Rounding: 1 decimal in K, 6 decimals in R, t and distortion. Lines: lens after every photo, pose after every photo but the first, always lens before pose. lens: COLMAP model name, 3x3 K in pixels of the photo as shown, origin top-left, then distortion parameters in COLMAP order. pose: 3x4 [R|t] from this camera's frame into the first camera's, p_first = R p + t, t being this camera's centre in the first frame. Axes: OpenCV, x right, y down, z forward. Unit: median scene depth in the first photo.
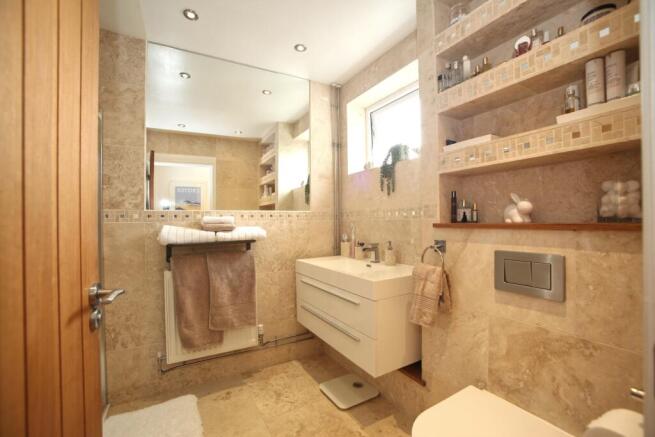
lens RADIAL K [[284.5, 0, 325.9], [0, 284.5, 220.6], [0, 0, 1]] dist [-0.001957, -0.000037]
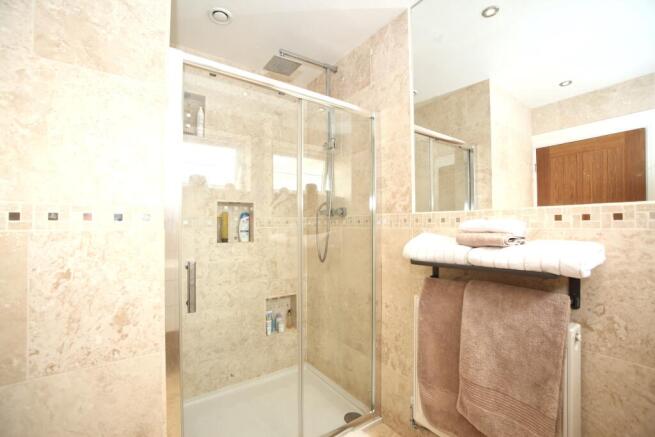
lens RADIAL K [[284.5, 0, 327.6], [0, 284.5, 216.8], [0, 0, 1]] dist [-0.001957, -0.000037]
pose [[0.163439, -0.014657, -0.986445, 0.133773], [0.007689, 0.999878, -0.013582, -0.016585], [0.986523, -0.005365, 0.163532, 0.633429]]
